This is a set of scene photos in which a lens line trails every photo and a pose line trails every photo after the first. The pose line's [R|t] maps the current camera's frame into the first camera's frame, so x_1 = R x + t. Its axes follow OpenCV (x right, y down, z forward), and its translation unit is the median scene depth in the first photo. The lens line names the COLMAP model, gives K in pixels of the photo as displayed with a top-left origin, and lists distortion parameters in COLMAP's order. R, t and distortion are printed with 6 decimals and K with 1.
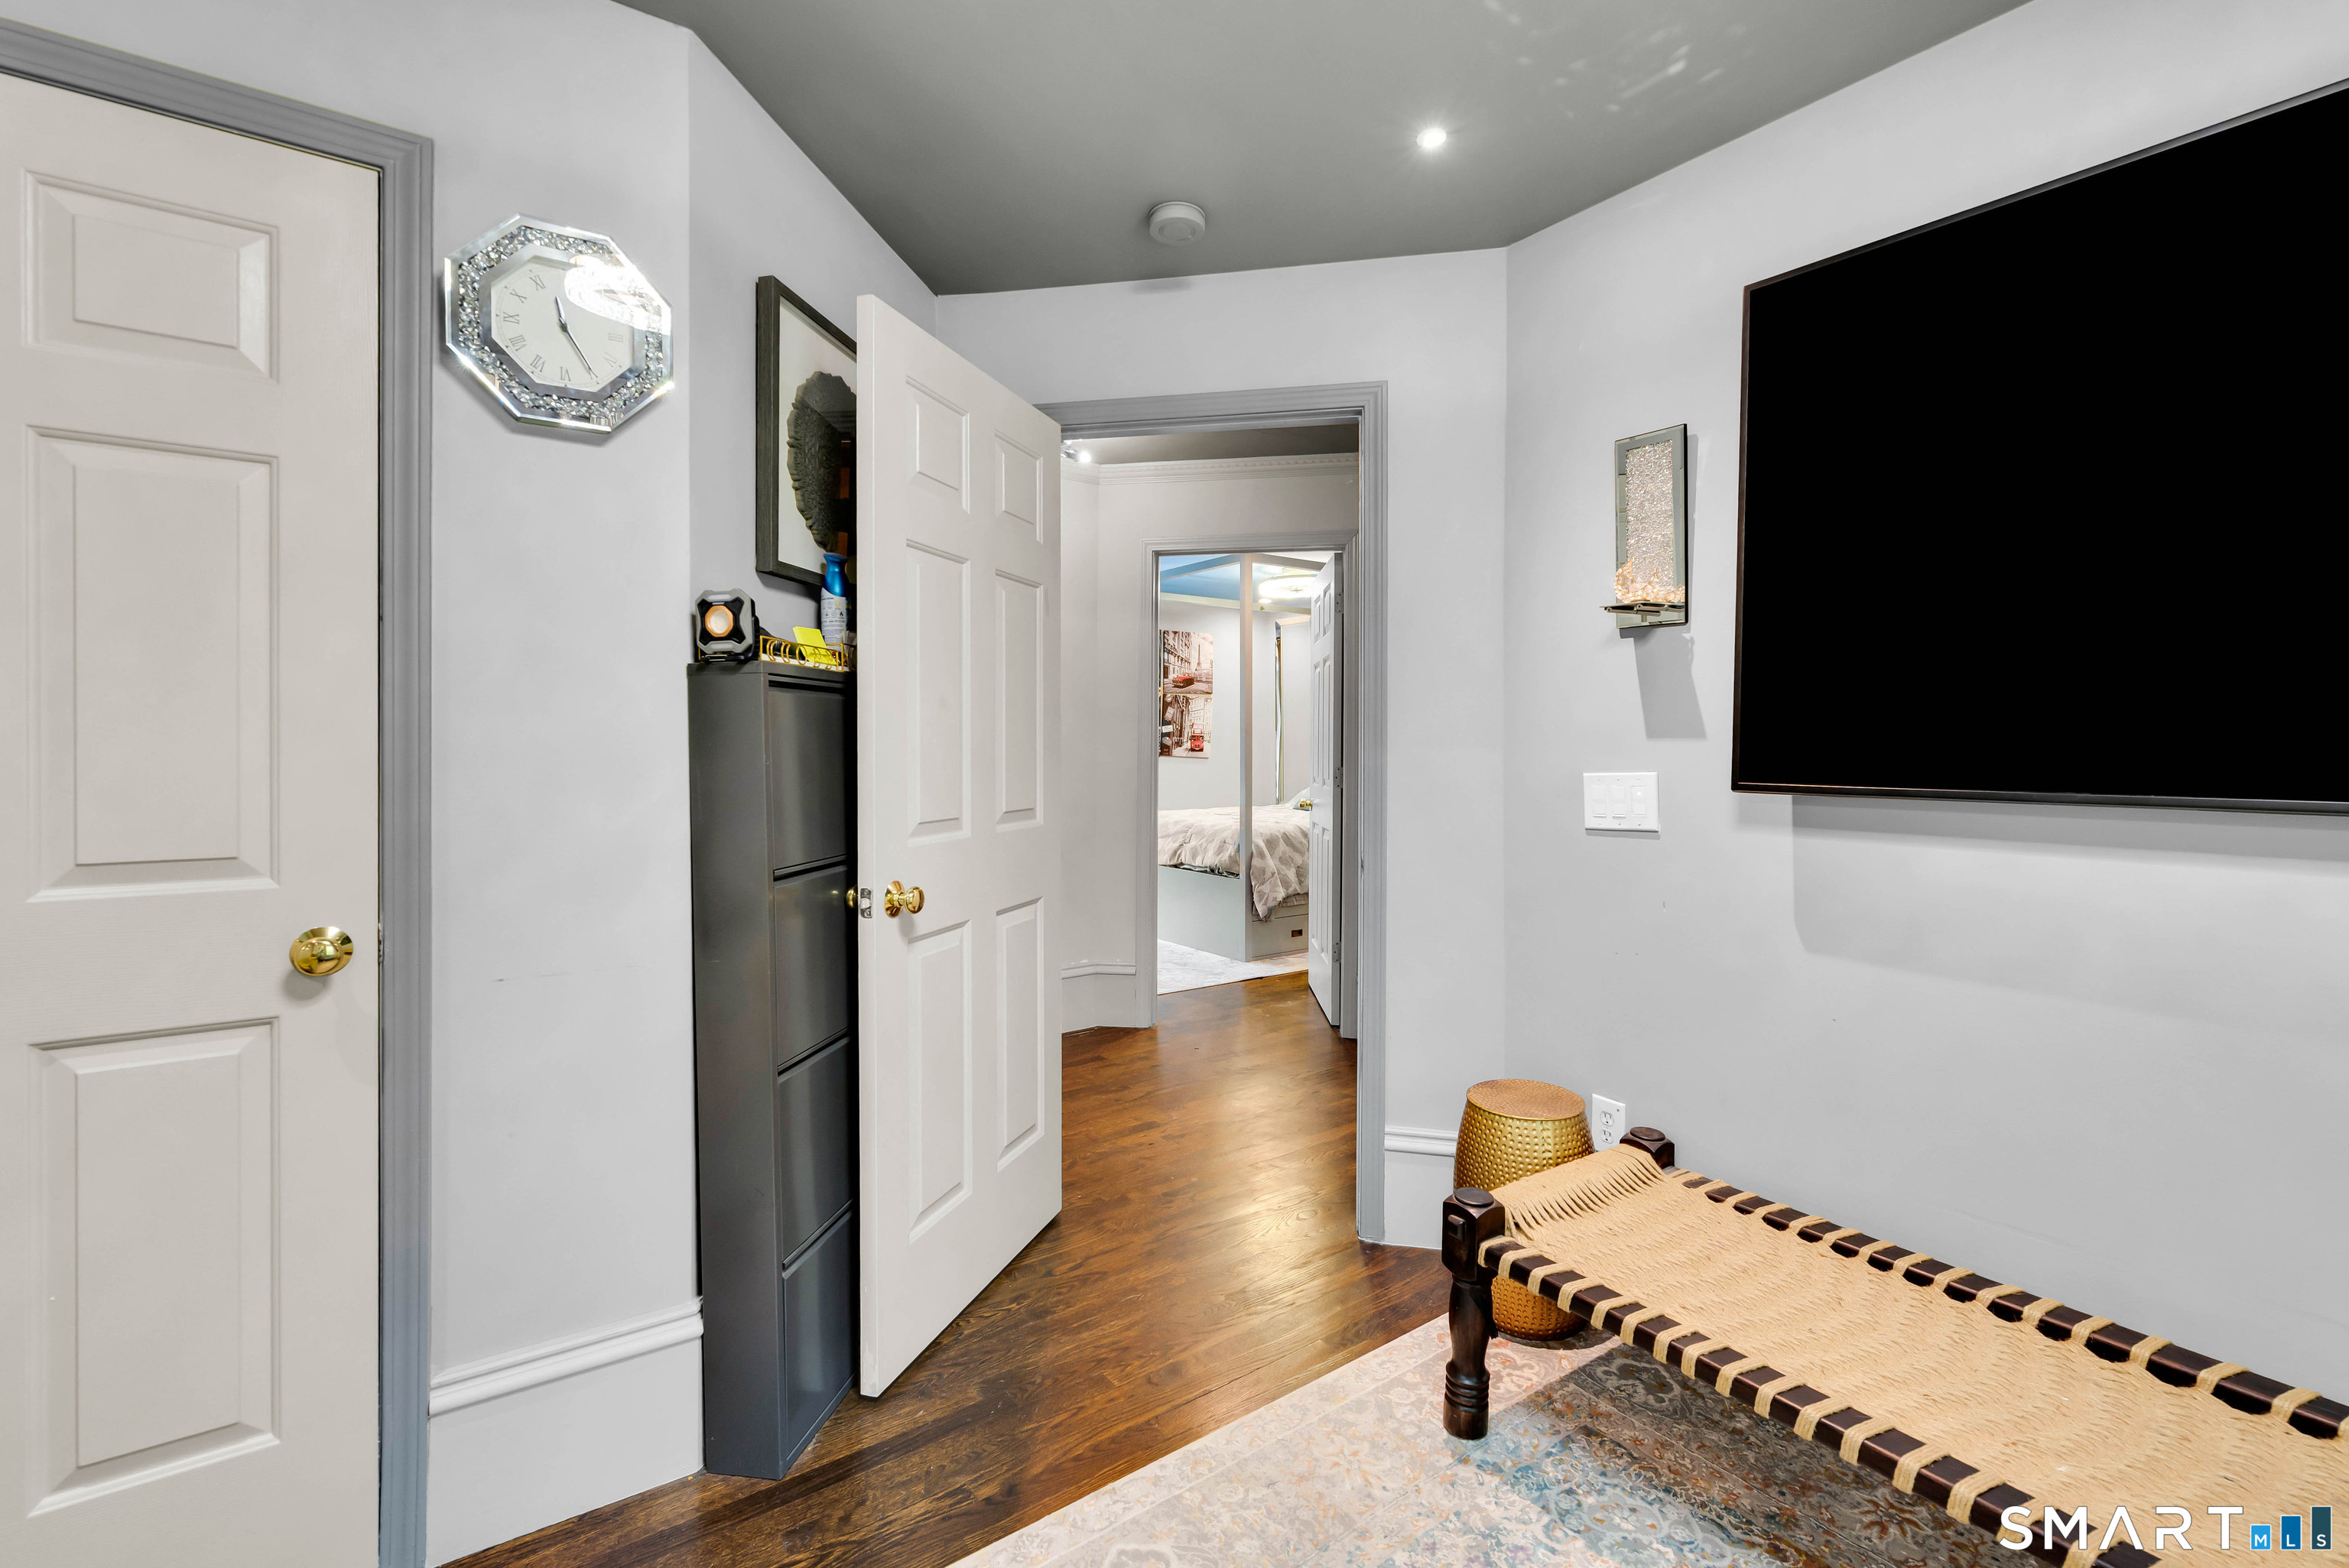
lens RADIAL K [[1026.7, 0, 1173.8], [0, 1026.7, 761.9], [0, 0, 1]] dist [-0.001683, -0.001111]
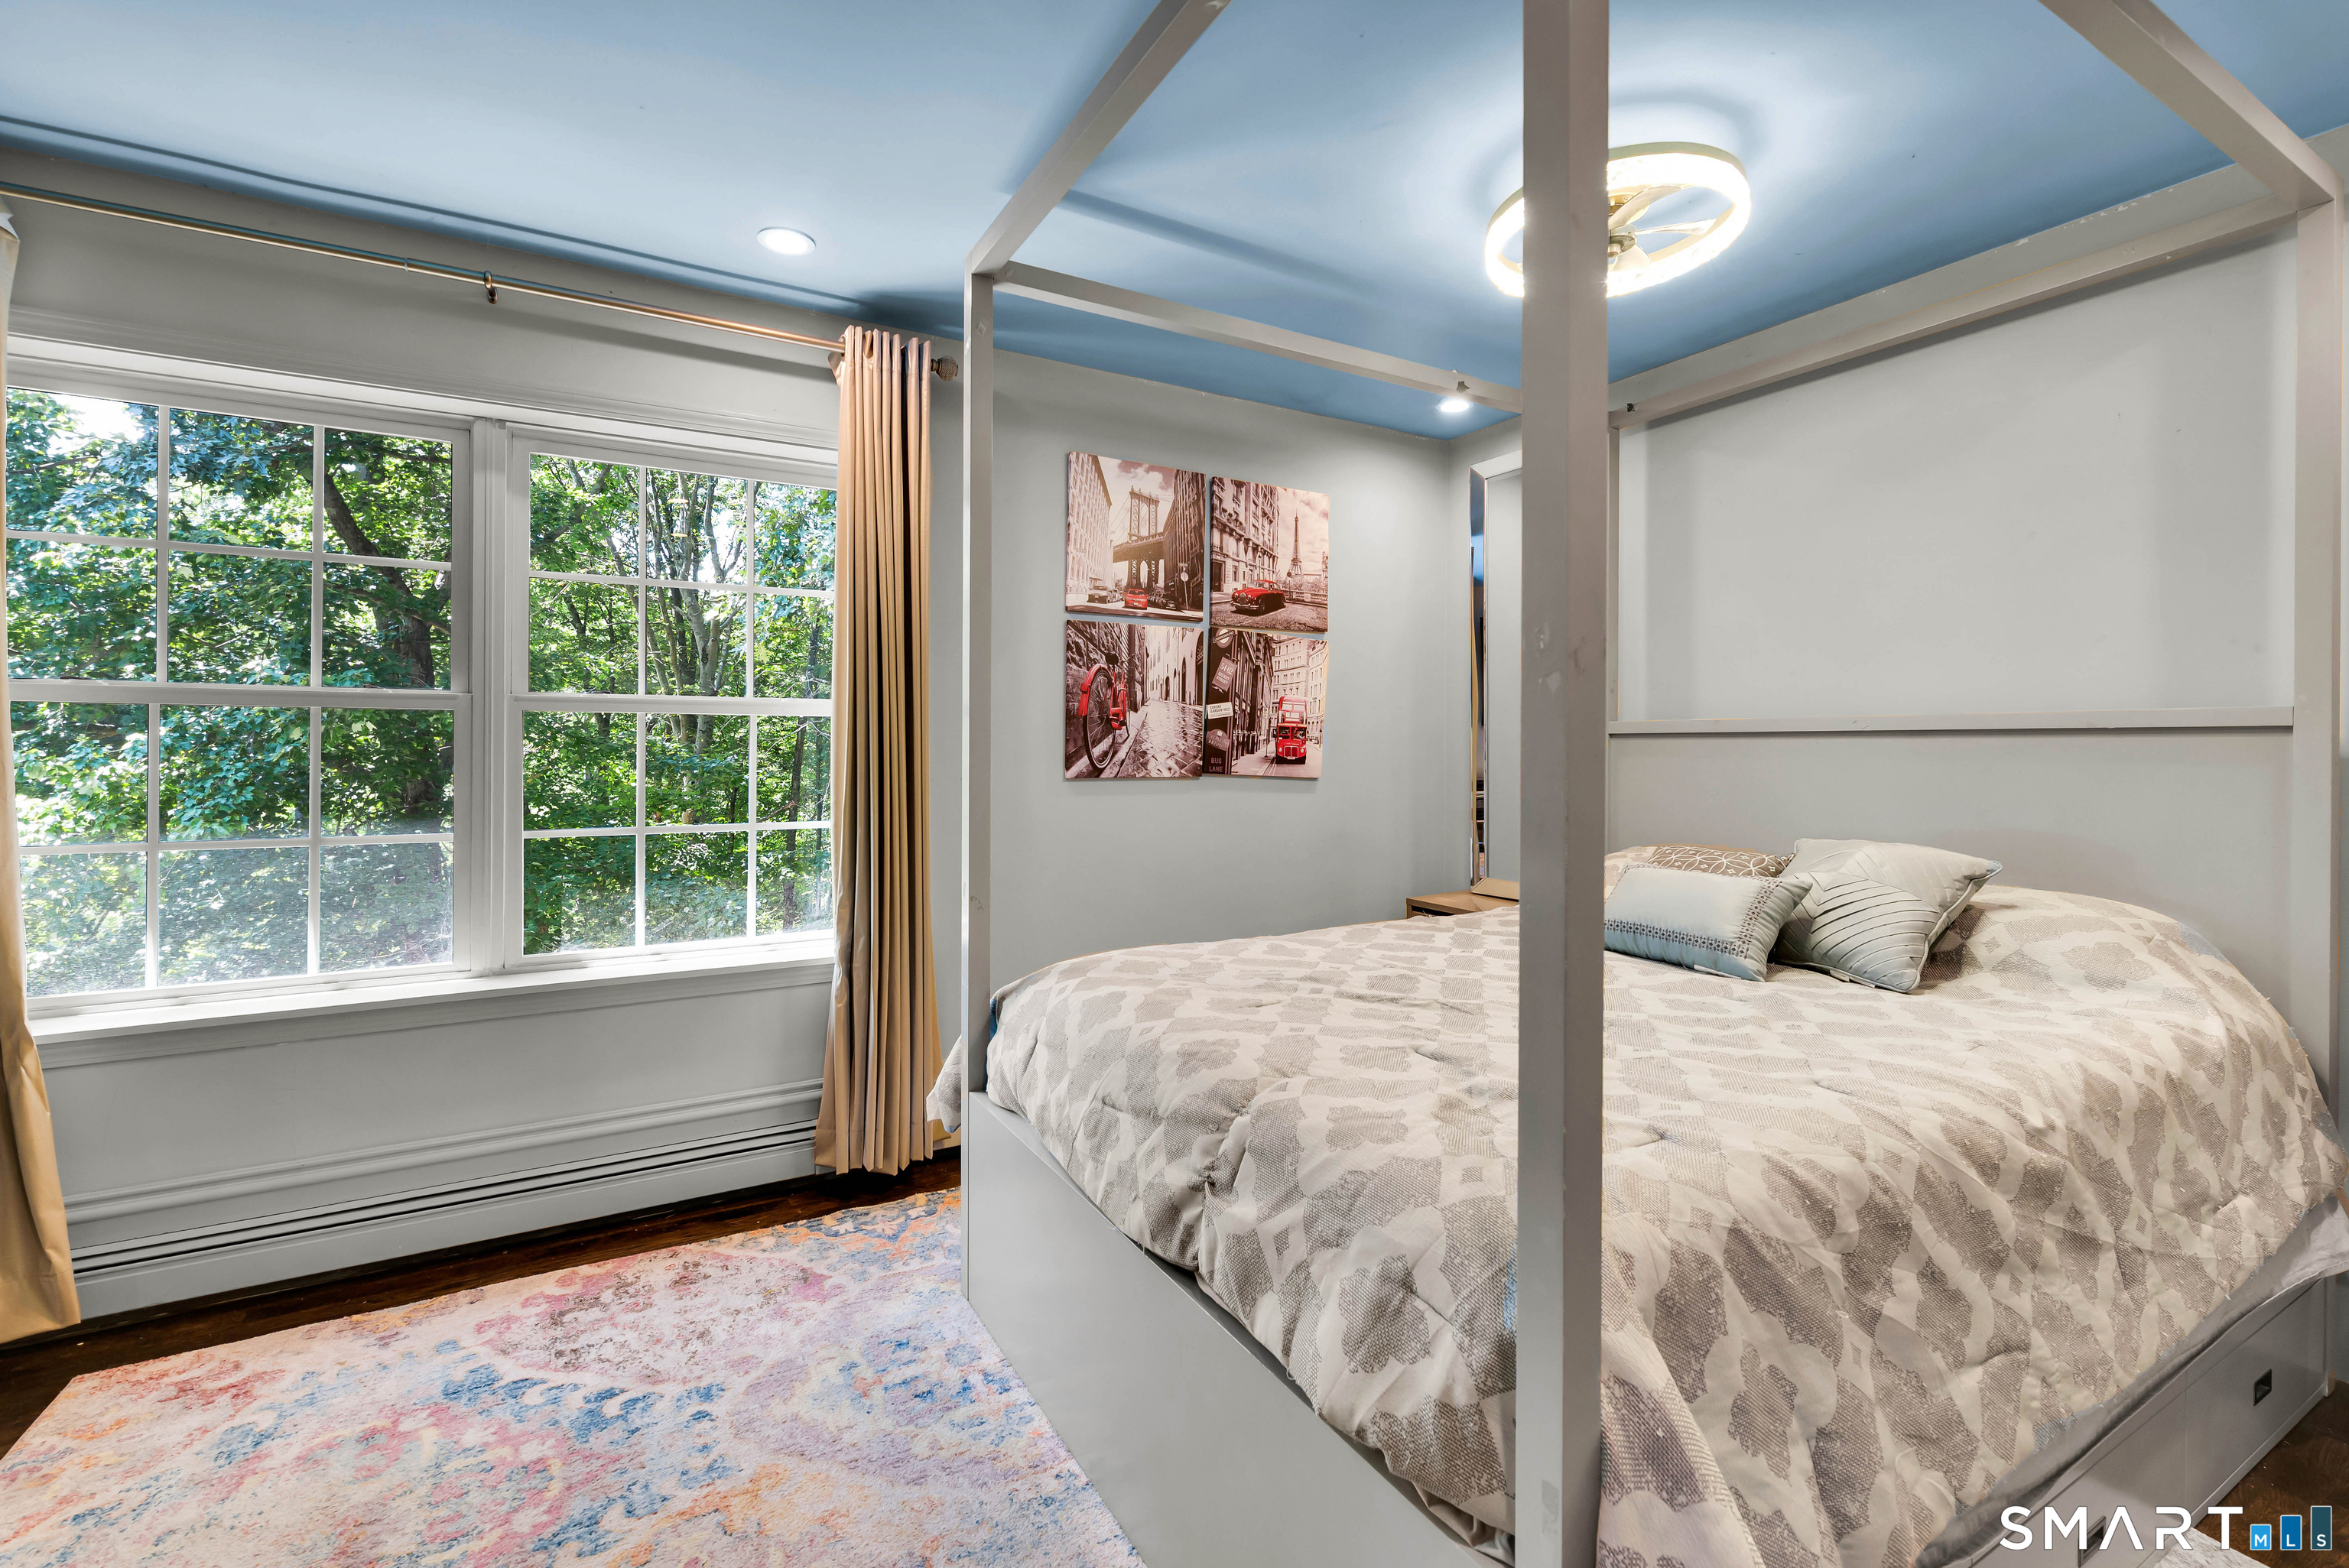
lens RADIAL K [[1026.7, 0, 1177.6], [0, 1026.7, 751.0], [0, 0, 1]] dist [-0.001683, -0.001111]
pose [[0.994888, 0.002425, -0.100958, 0.019140], [-0.003795, 0.999903, -0.013383, -0.009747], [0.100916, 0.013698, 0.994801, 0.576297]]
